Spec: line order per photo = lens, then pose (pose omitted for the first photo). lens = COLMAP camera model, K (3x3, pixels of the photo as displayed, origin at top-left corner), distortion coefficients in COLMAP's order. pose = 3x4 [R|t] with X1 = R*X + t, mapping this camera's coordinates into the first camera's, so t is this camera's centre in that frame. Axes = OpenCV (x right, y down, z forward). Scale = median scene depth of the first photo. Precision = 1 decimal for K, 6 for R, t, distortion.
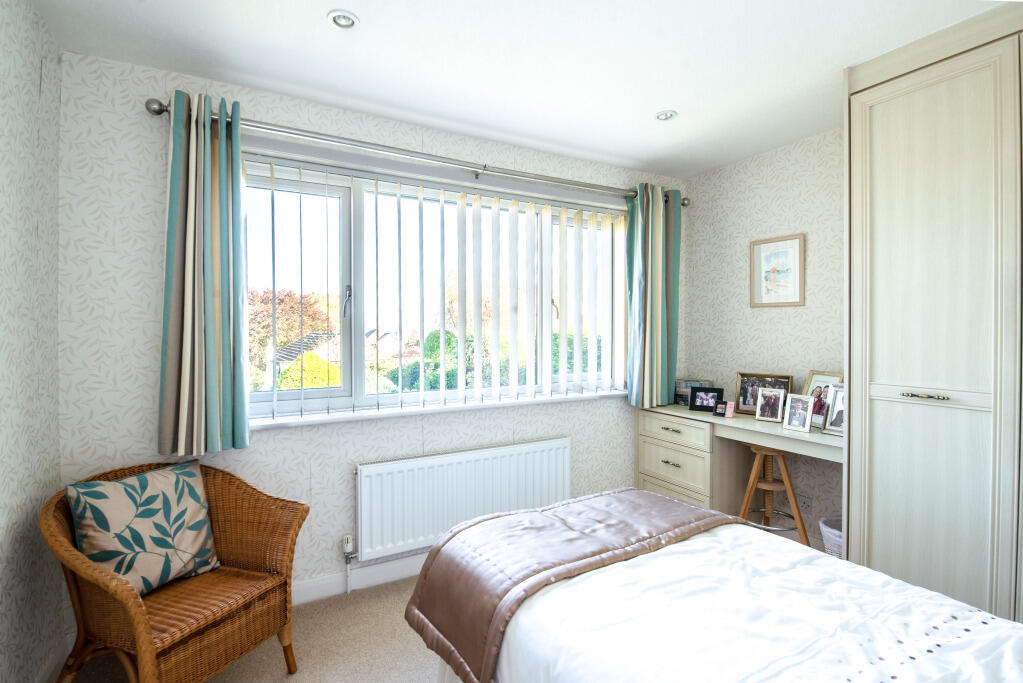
lens RADIAL K [[457.5, 0, 513.4], [0, 457.5, 320.5], [0, 0, 1]] dist [-0.000252, -0.008903]
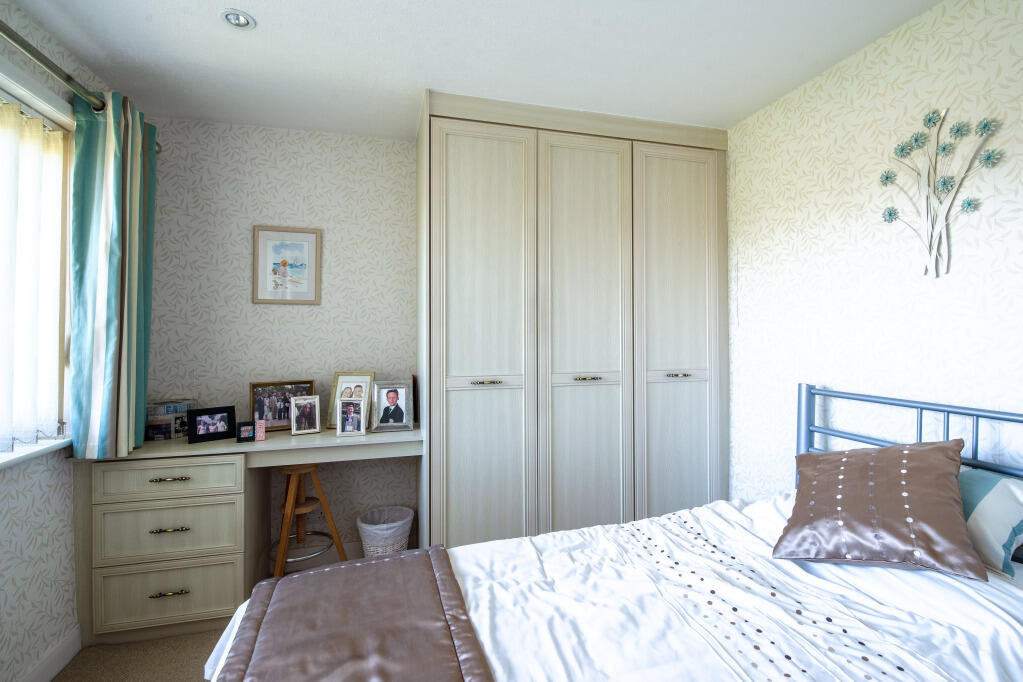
lens RADIAL K [[457.5, 0, 513.4], [0, 457.5, 320.0], [0, 0, 1]] dist [-0.000252, -0.008903]
pose [[0.261852, 0.021106, 0.964877, -0.180830], [-0.017520, 0.999700, -0.017113, 0.008280], [-0.964949, -0.012423, 0.262143, 0.359846]]
